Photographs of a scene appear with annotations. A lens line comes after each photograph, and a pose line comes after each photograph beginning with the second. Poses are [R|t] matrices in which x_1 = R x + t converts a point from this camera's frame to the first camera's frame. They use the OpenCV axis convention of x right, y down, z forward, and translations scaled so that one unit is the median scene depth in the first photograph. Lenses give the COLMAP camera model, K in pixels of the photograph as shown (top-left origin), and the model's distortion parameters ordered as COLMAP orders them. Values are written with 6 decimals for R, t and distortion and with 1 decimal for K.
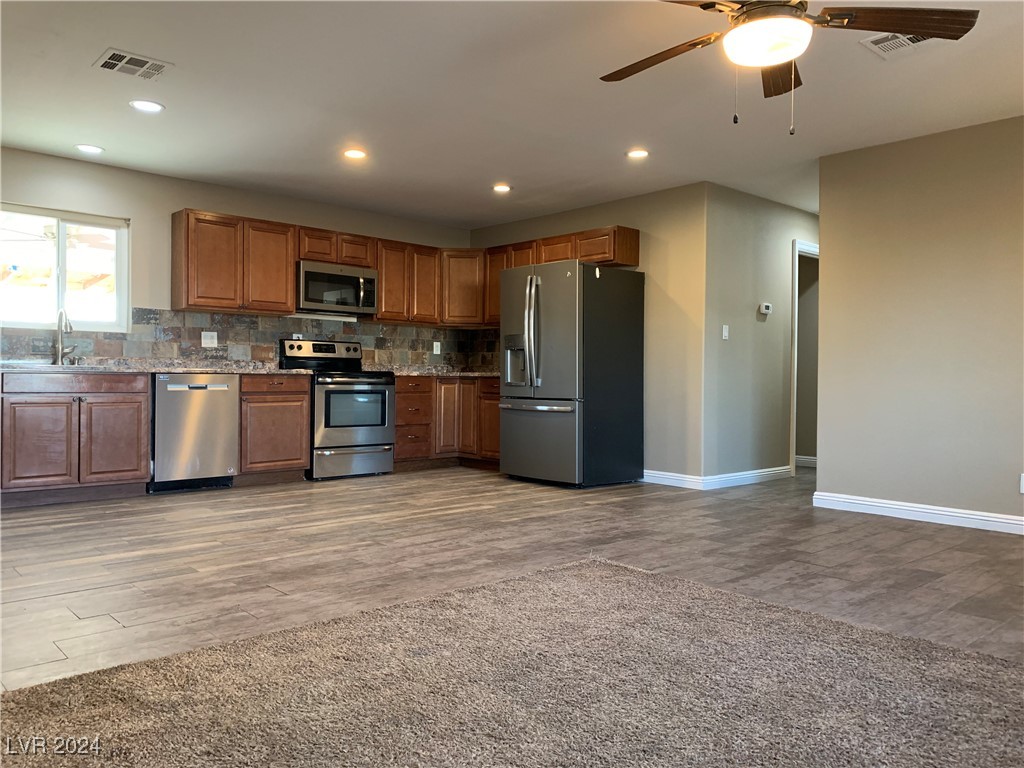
lens RADIAL K [[787.9, 0, 512.1], [0, 787.9, 373.0], [0, 0, 1]] dist [0.029641, -0.031245]
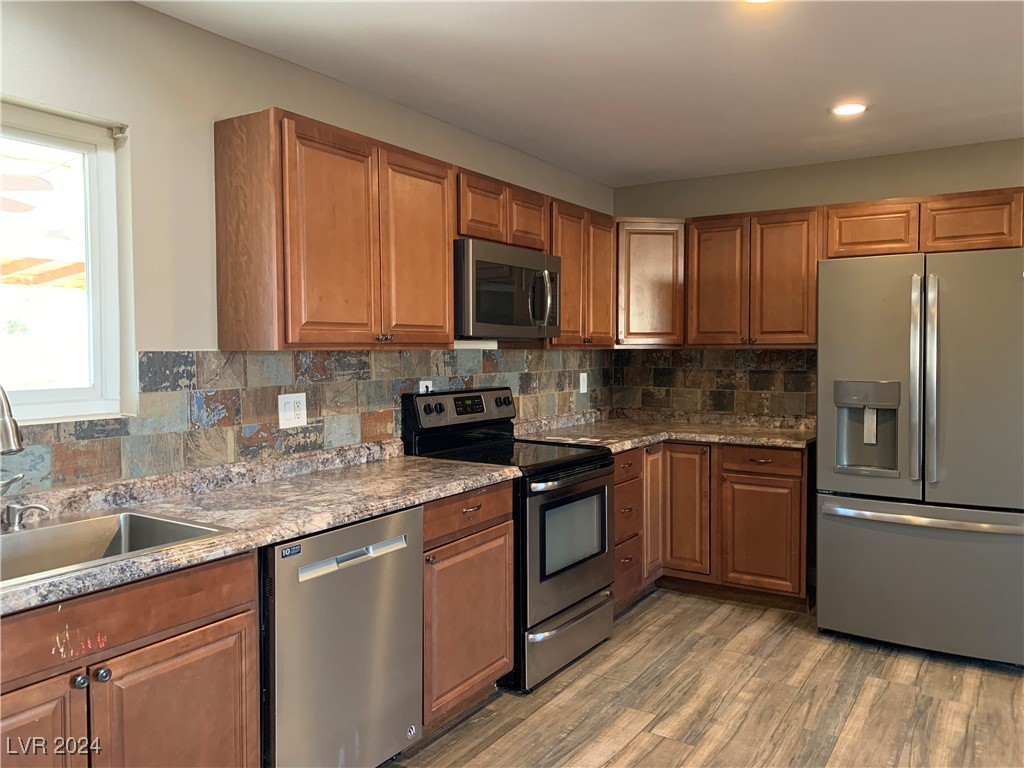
lens RADIAL K [[792.4, 0, 511.1], [0, 792.4, 378.0], [0, 0, 1]] dist [0.052232, -0.034938]
pose [[0.968452, -0.022261, 0.248205, -0.390428], [0.010482, 0.998760, 0.048678, -0.085378], [-0.248981, -0.044541, 0.967484, 0.552797]]
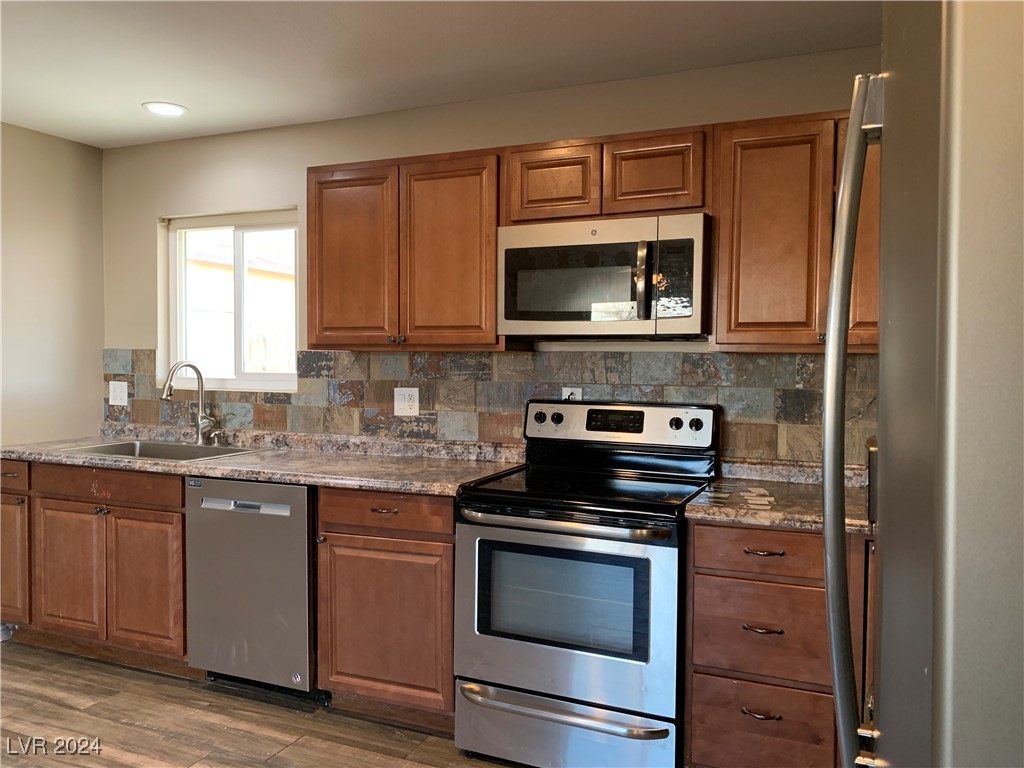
lens RADIAL K [[789.4, 0, 517.6], [0, 789.4, 369.7], [0, 0, 1]] dist [0.089066, -0.186833]
pose [[0.404676, 0.006693, -0.914436, 0.149333], [0.002528, 0.999961, 0.008438, -0.071698], [0.914457, -0.005726, 0.404643, 0.887636]]
